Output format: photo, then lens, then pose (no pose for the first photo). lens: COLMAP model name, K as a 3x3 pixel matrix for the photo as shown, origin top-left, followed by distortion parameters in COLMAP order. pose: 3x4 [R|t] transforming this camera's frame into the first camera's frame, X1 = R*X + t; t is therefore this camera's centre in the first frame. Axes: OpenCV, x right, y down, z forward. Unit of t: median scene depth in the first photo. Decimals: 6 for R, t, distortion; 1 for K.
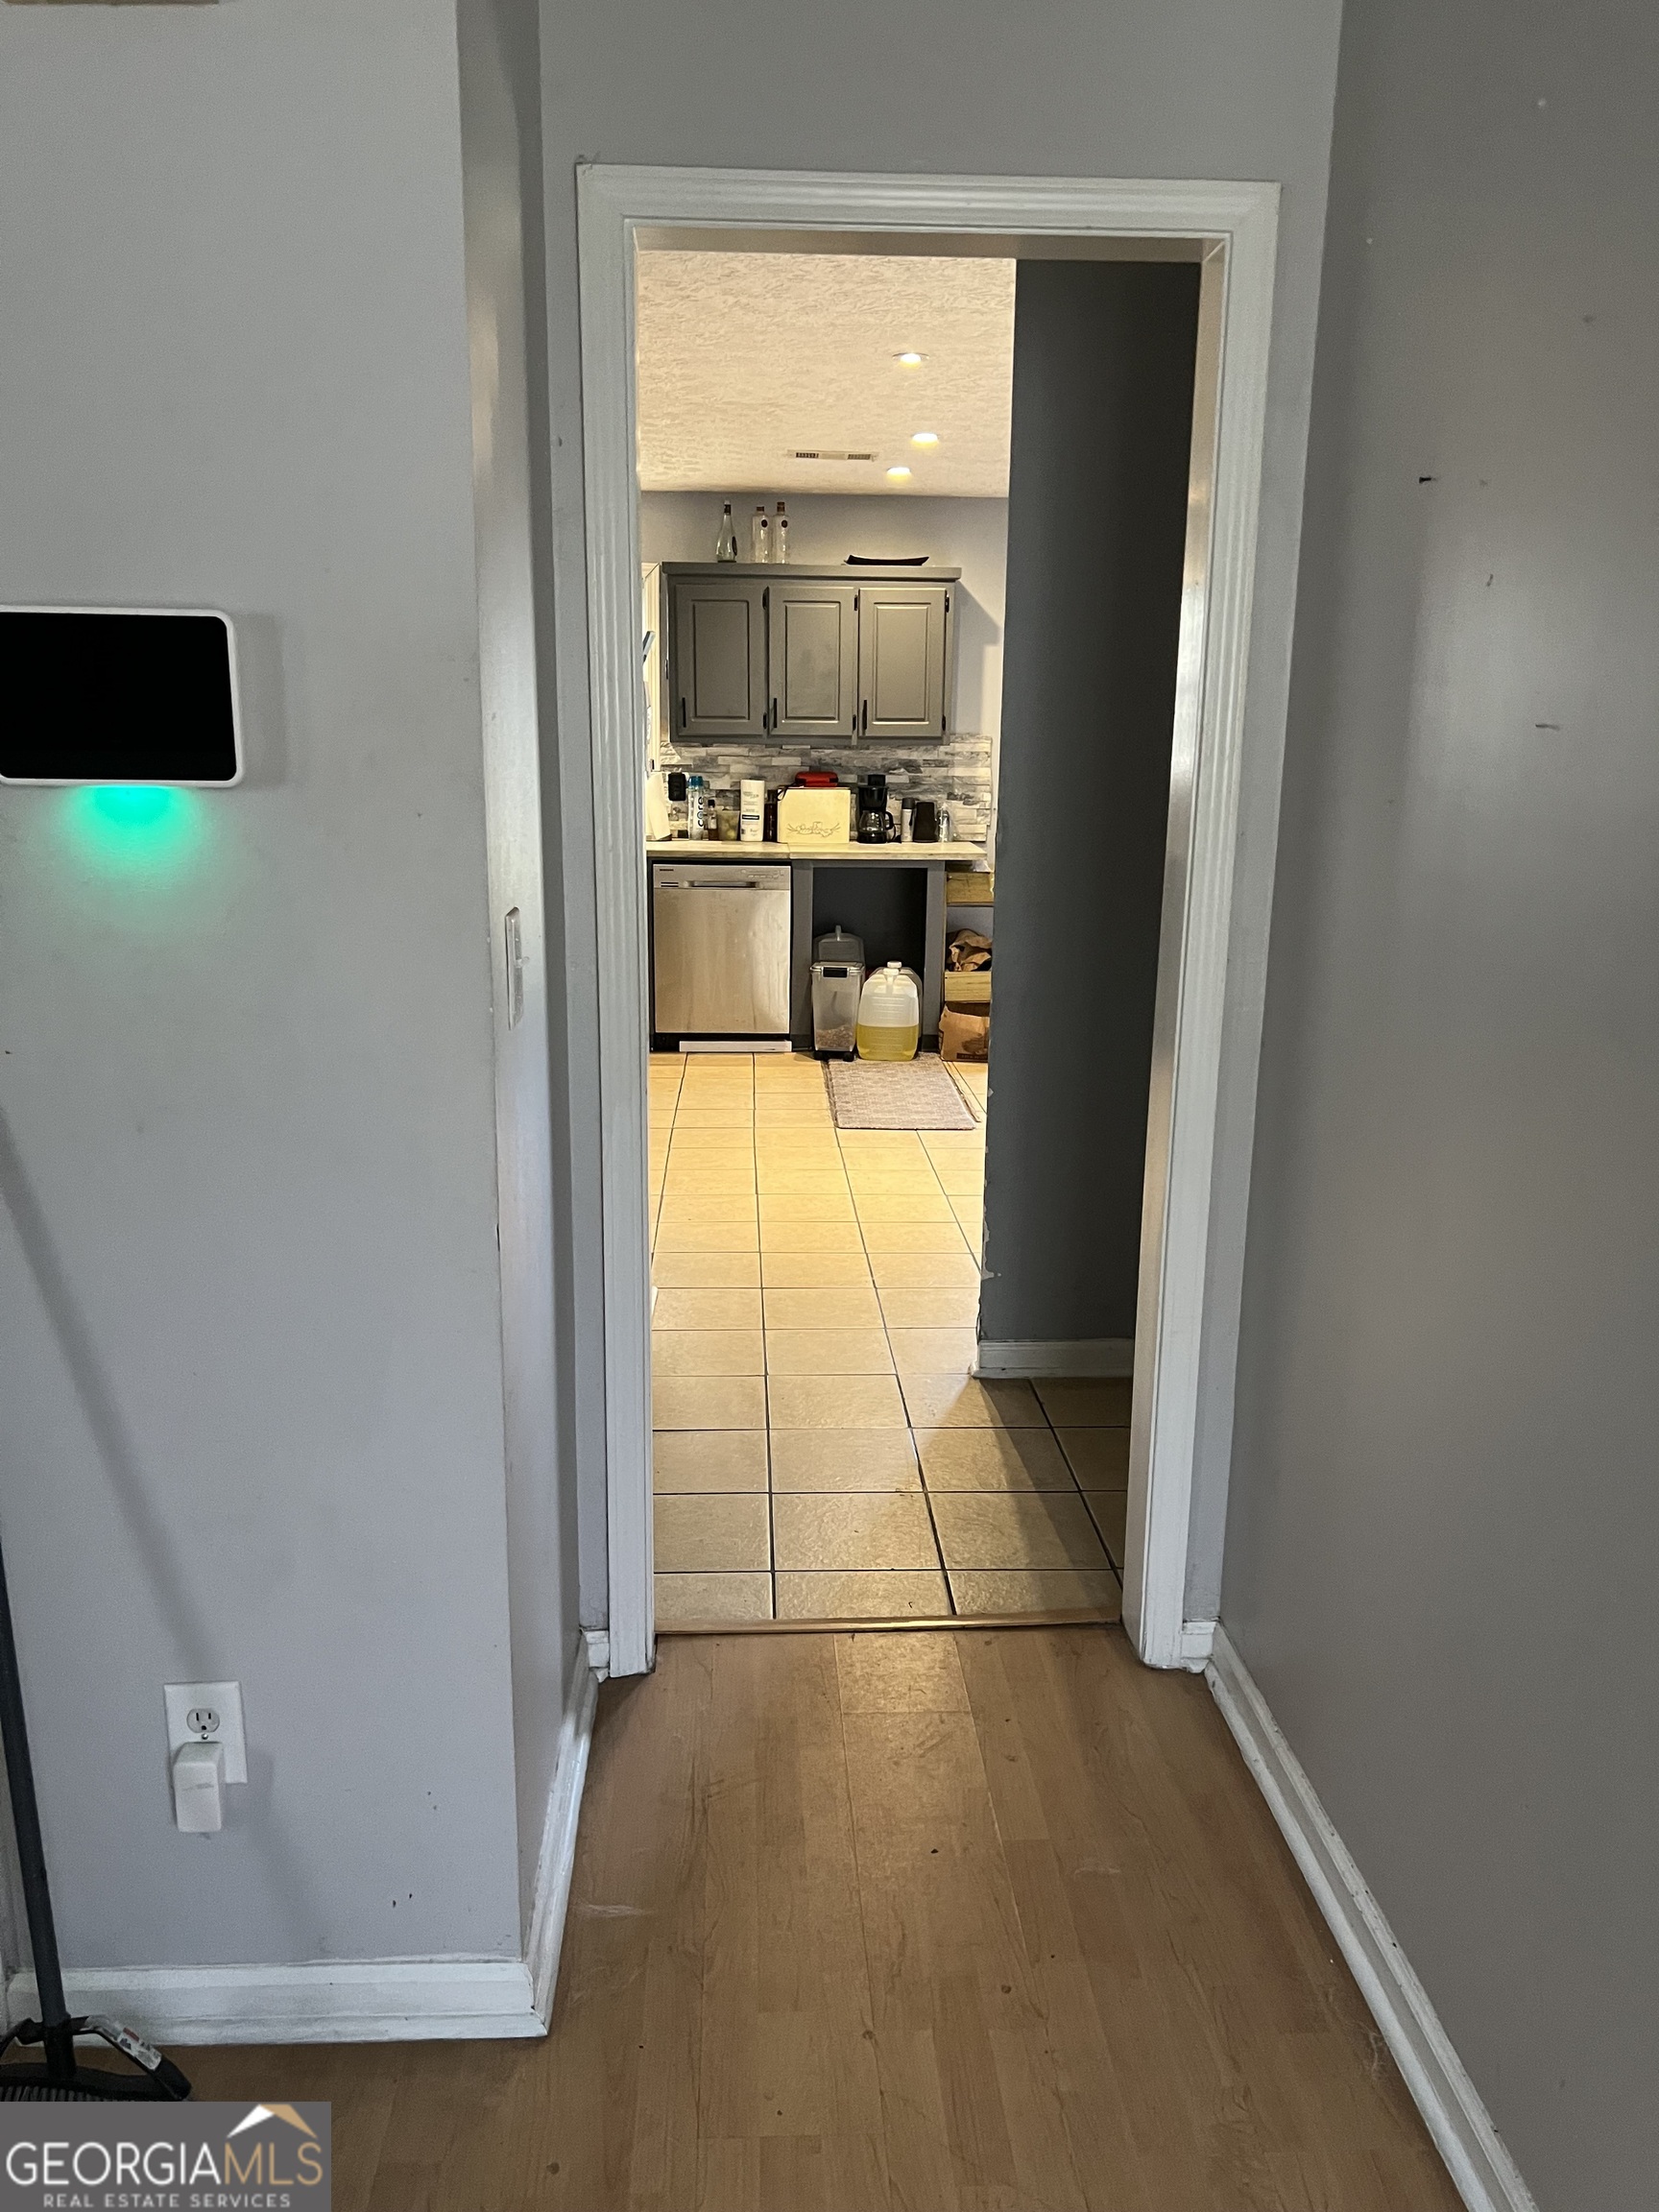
lens RADIAL K [[1670.7, 0, 829.5], [0, 1670.7, 1106.0], [0, 0, 1]] dist [0.064795, -0.054178]
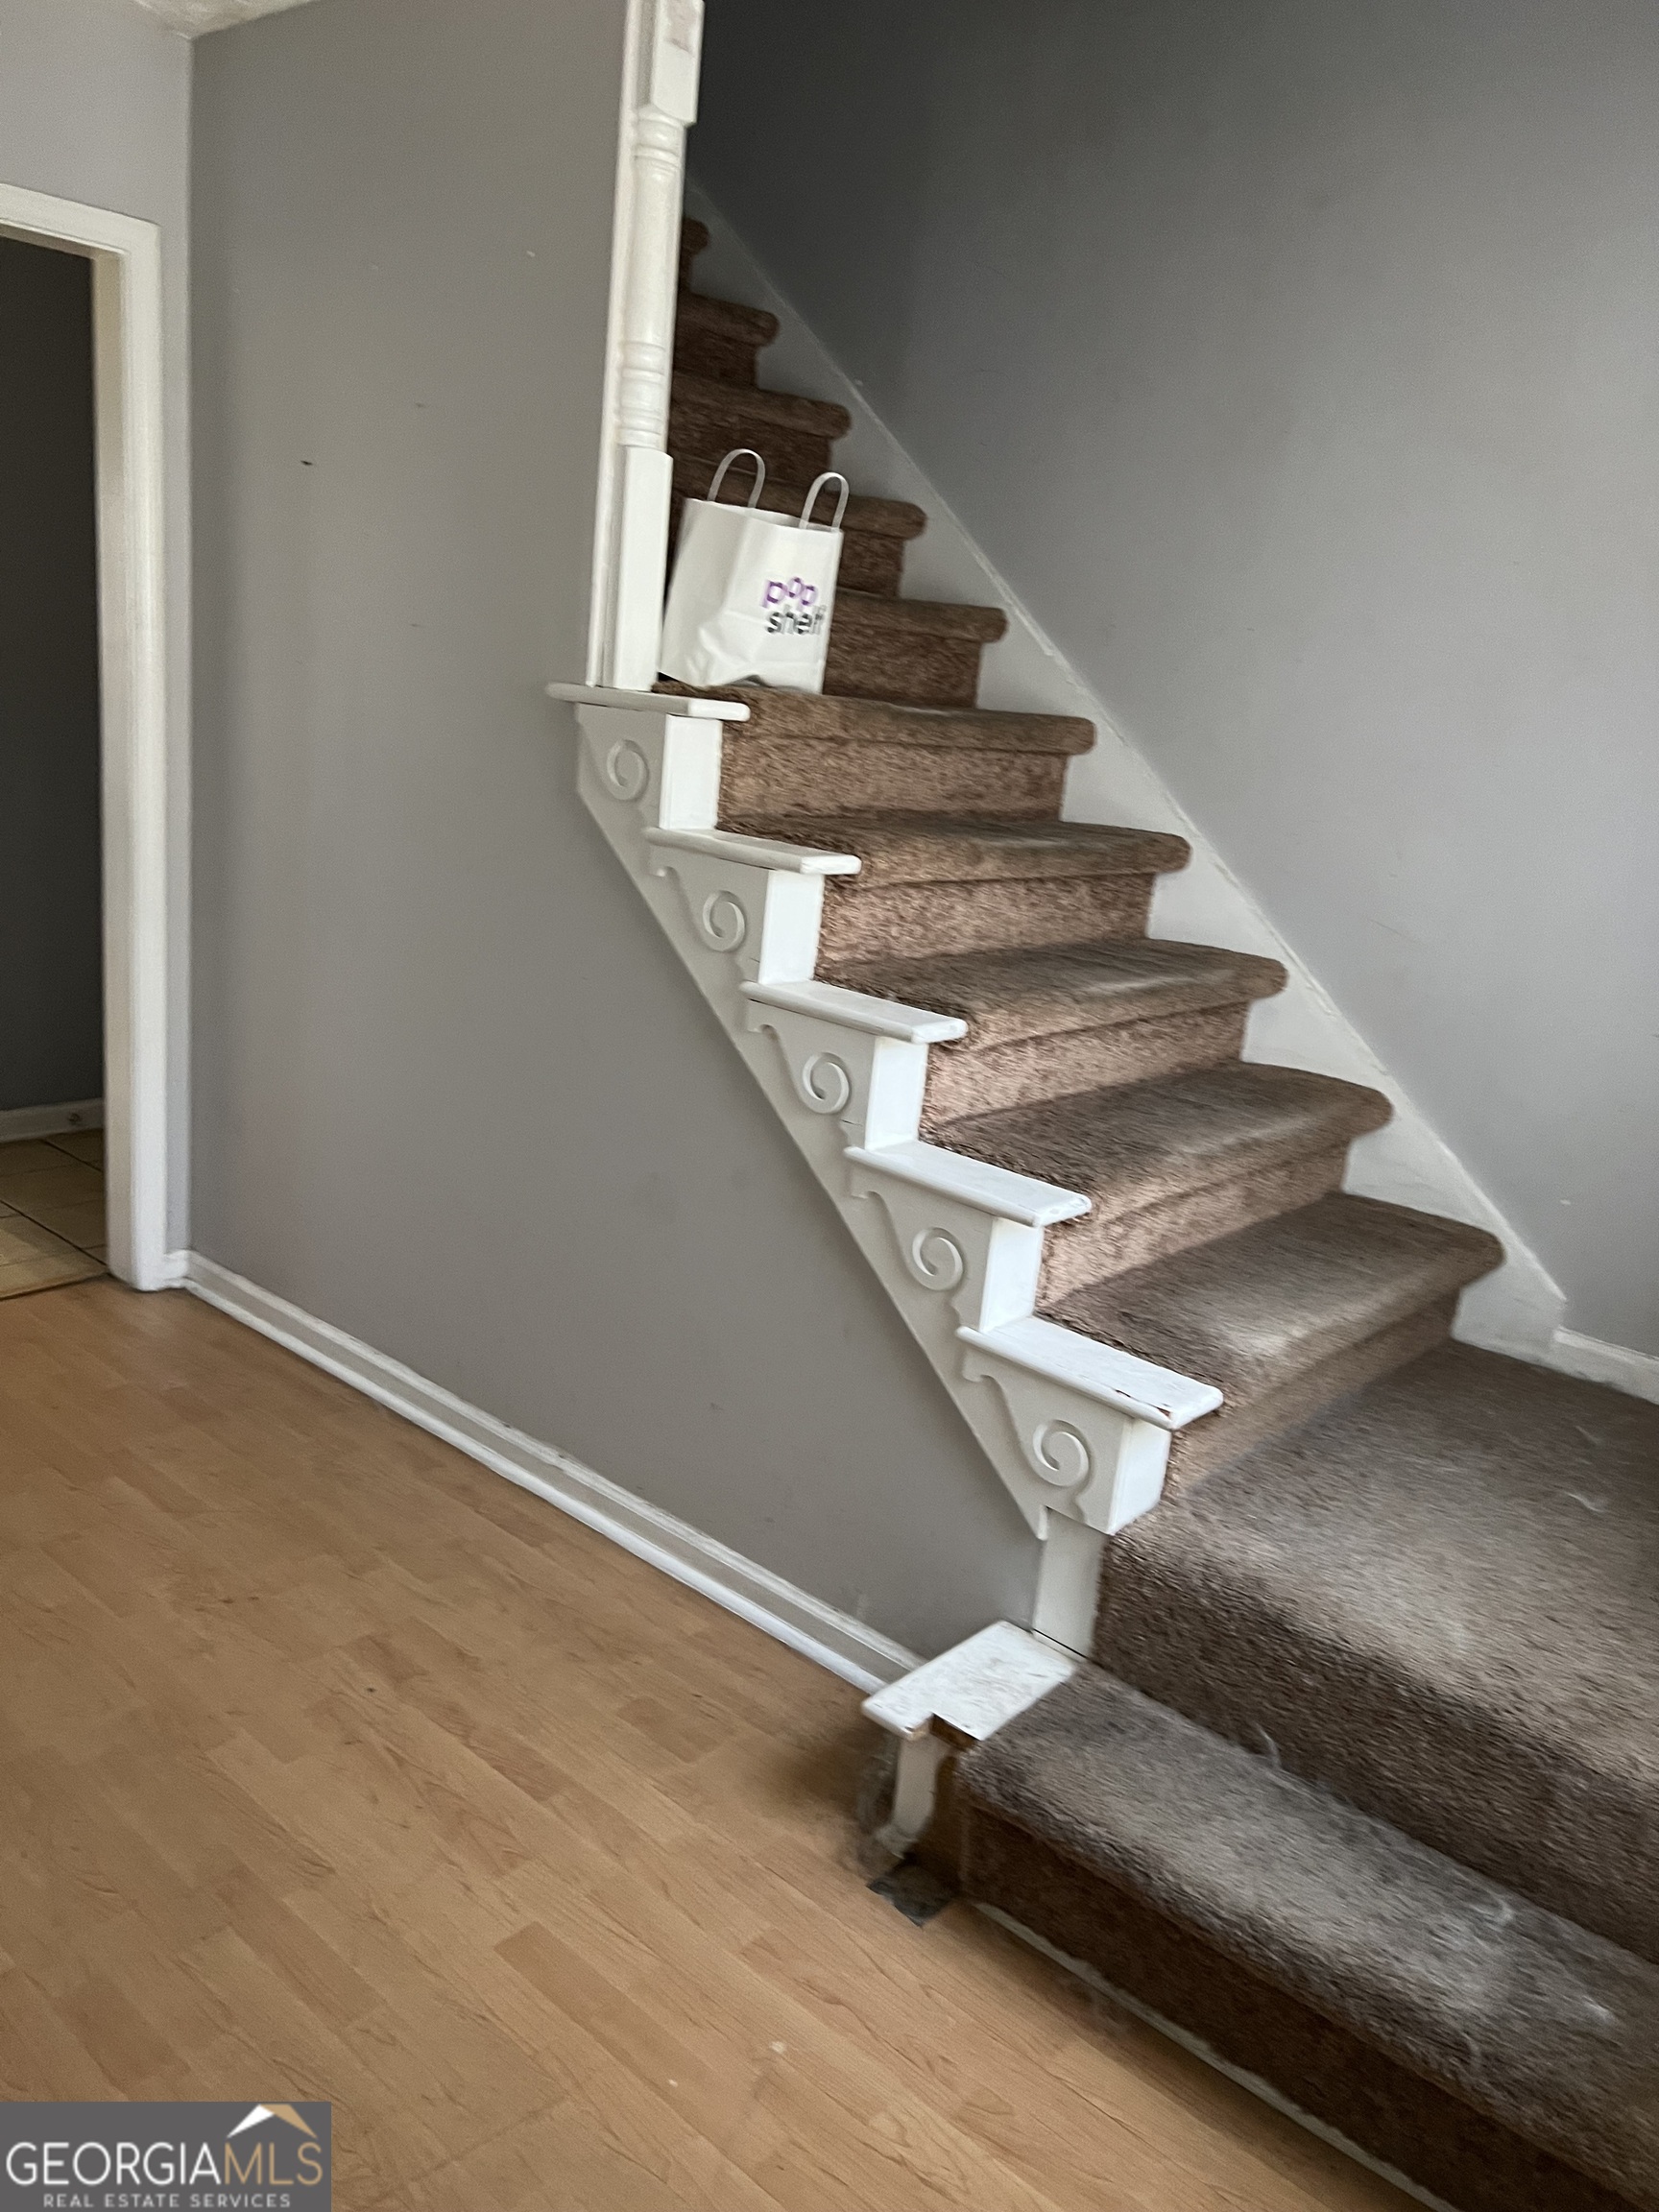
lens RADIAL K [[1670.7, 0, 829.5], [0, 1670.7, 1106.0], [0, 0, 1]] dist [0.064795, -0.054178]
pose [[0.693168, -0.126556, 0.709578, -0.386012], [0.077649, 0.991847, 0.101046, 0.086378], [-0.716581, -0.014944, 0.697344, -0.367676]]
